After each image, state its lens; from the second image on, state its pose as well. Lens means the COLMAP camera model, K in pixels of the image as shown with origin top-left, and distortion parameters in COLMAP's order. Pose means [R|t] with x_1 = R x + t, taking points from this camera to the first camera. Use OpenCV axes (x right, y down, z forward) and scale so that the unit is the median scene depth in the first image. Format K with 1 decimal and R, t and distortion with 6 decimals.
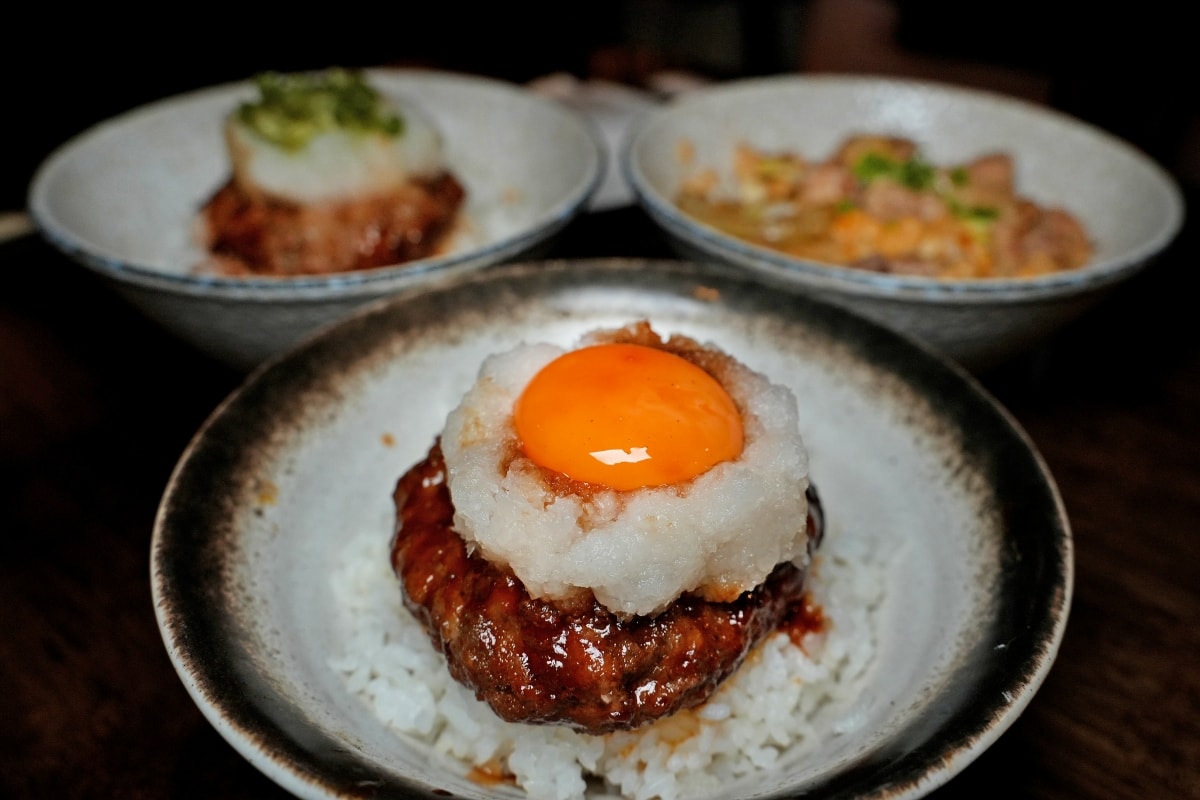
lens RADIAL K [[955.8, 0, 600.0], [0, 955.8, 400.0], [0, 0, 1]] dist [0.003155, 0.001446]
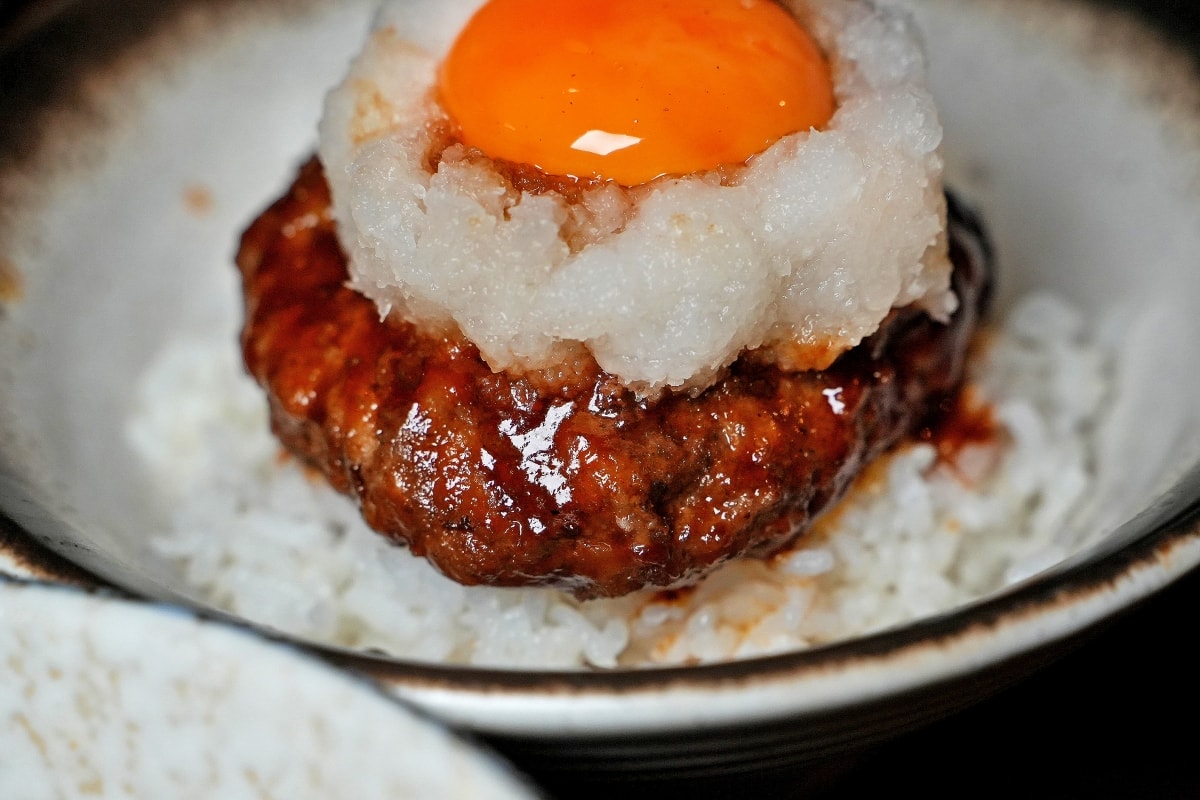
lens RADIAL K [[2063.1, 0, 600.0], [0, 2063.1, 400.0], [0, 0, 1]] dist [0.008435, 0.058732]
pose [[0.998055, -0.062338, 0.000654, -0.004993], [0.061991, 0.993497, 0.095499, 0.097269], [-0.006603, -0.095272, 0.995429, -0.289760]]
